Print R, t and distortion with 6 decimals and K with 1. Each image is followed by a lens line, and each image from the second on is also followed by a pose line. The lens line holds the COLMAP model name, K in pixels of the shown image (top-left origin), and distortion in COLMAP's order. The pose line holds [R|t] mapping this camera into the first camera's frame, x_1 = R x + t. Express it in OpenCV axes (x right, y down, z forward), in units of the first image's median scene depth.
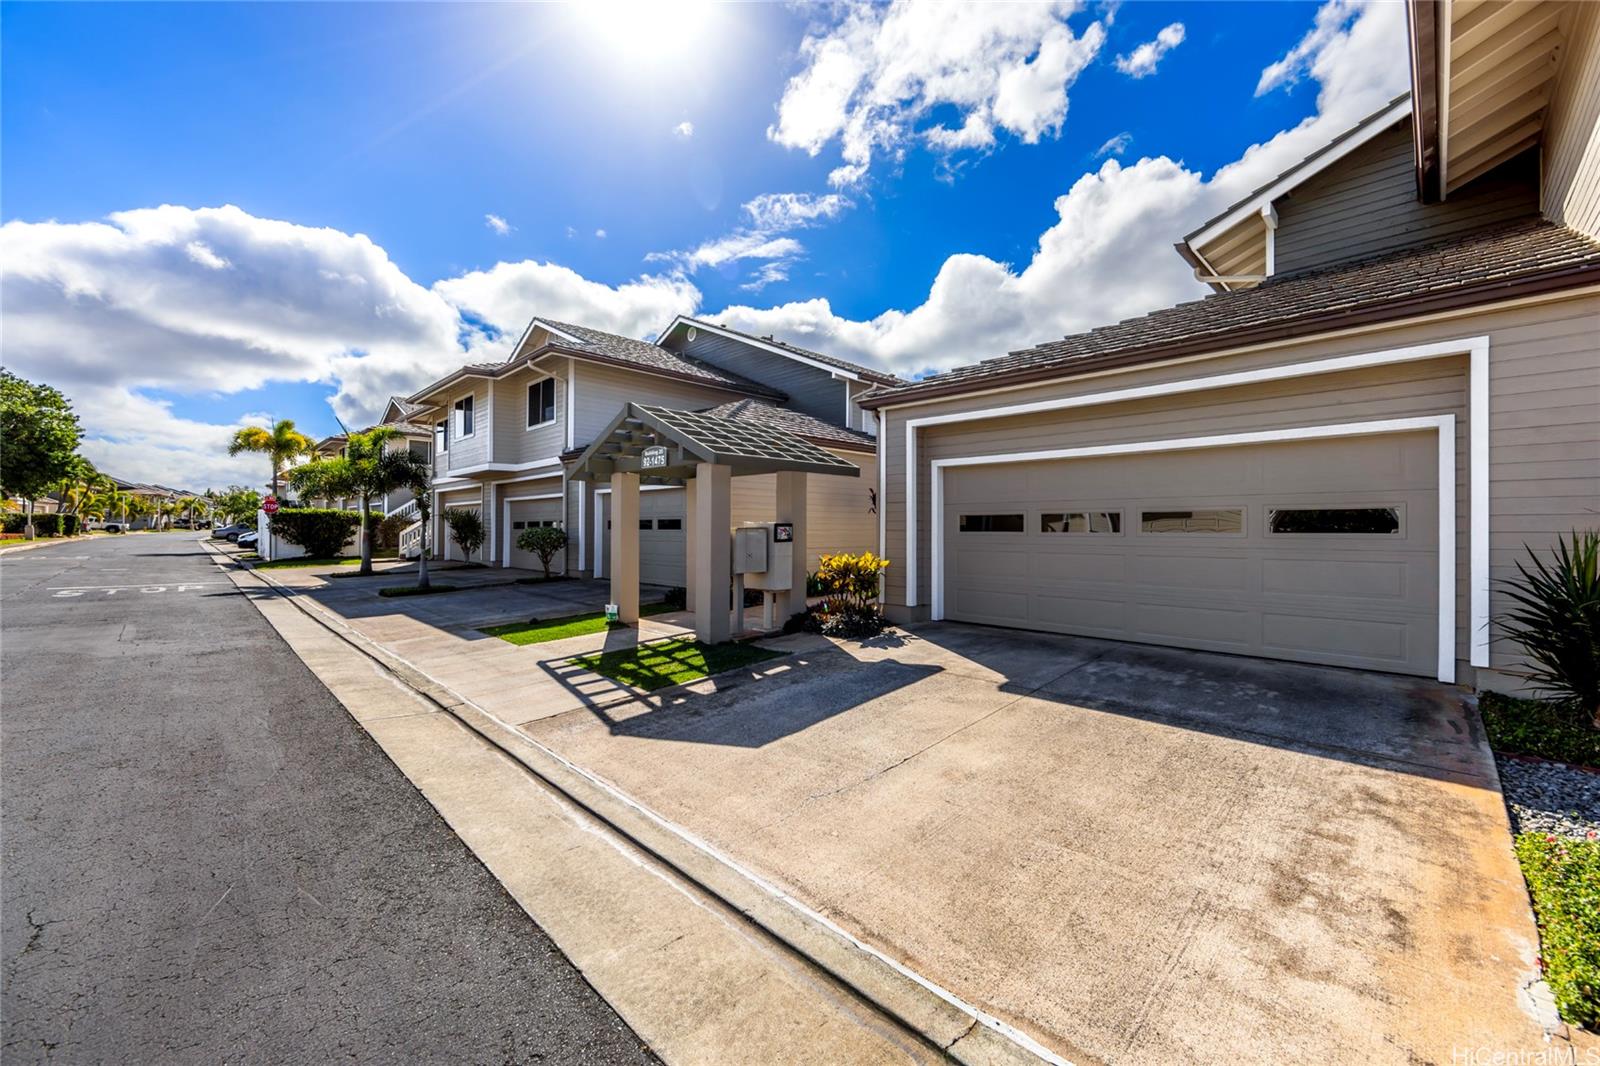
lens RADIAL K [[625.2, 0, 797.3], [0, 625.2, 528.0], [0, 0, 1]] dist [-0.002912, -0.000640]
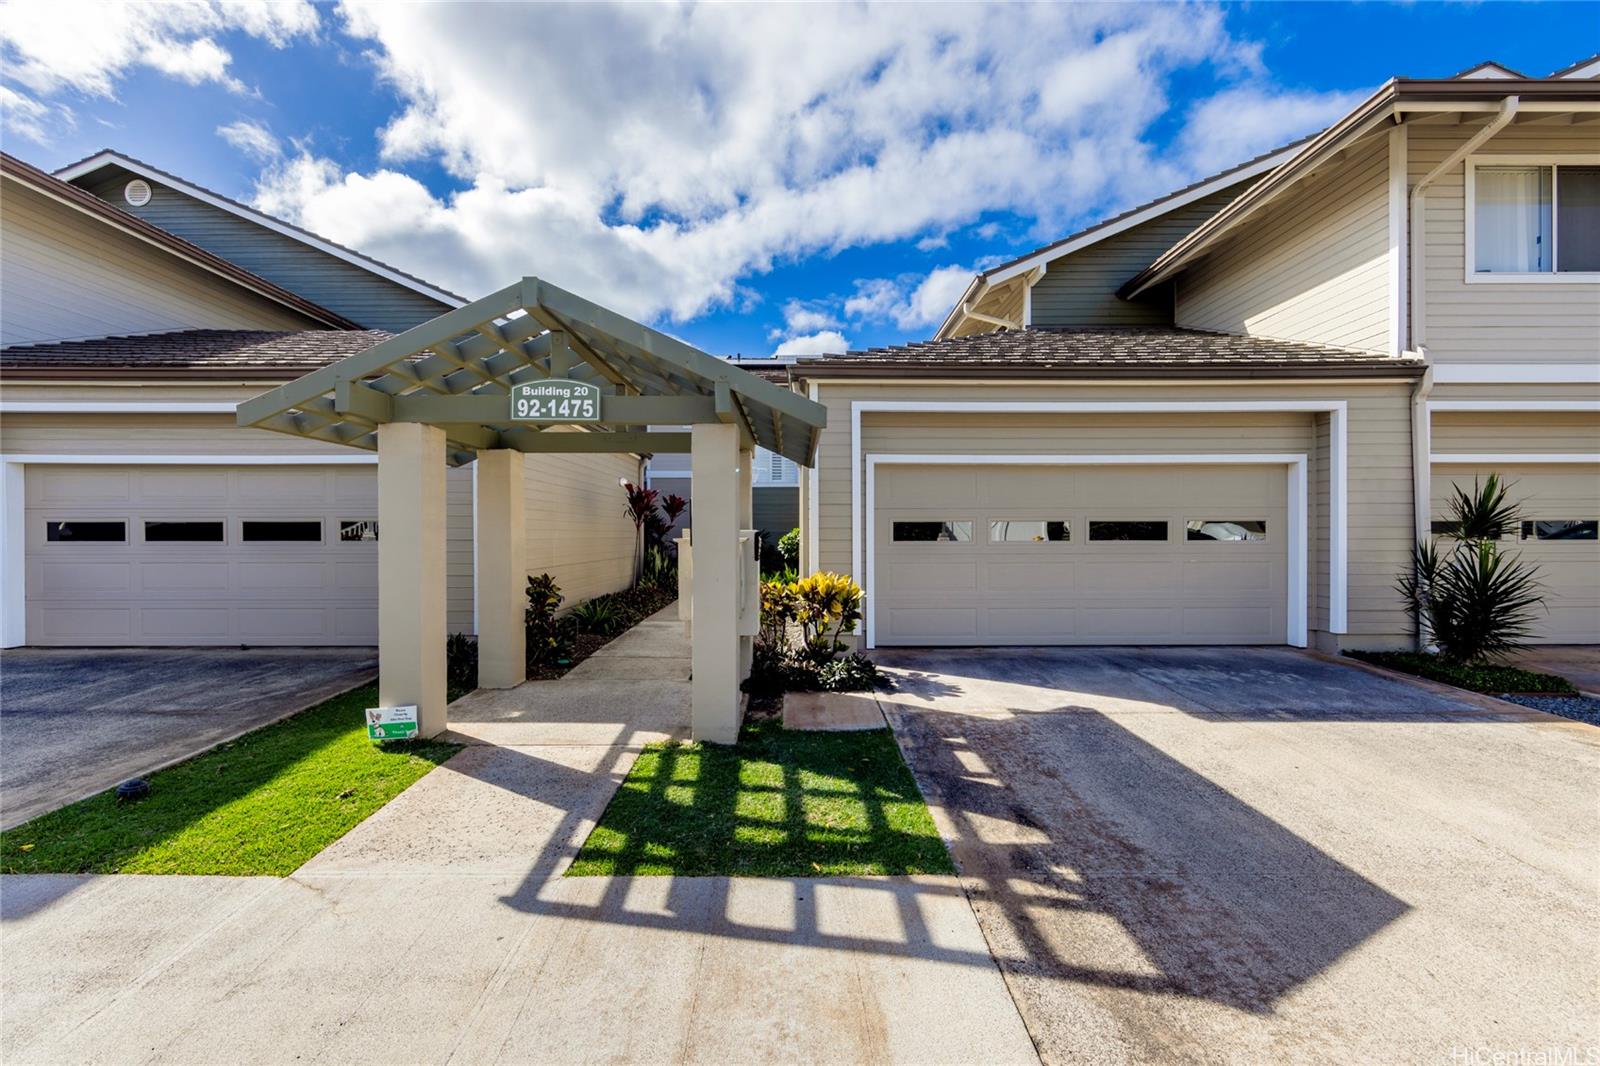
lens RADIAL K [[637.6, 0, 800.0], [0, 637.6, 533.0], [0, 0, 1]] dist [-0.001902, -0.000451]
pose [[0.699592, -0.001770, 0.714541, -0.469159], [0.003069, 0.999995, -0.000528, -0.005261], [-0.714536, 0.002562, 0.699594, 0.508652]]
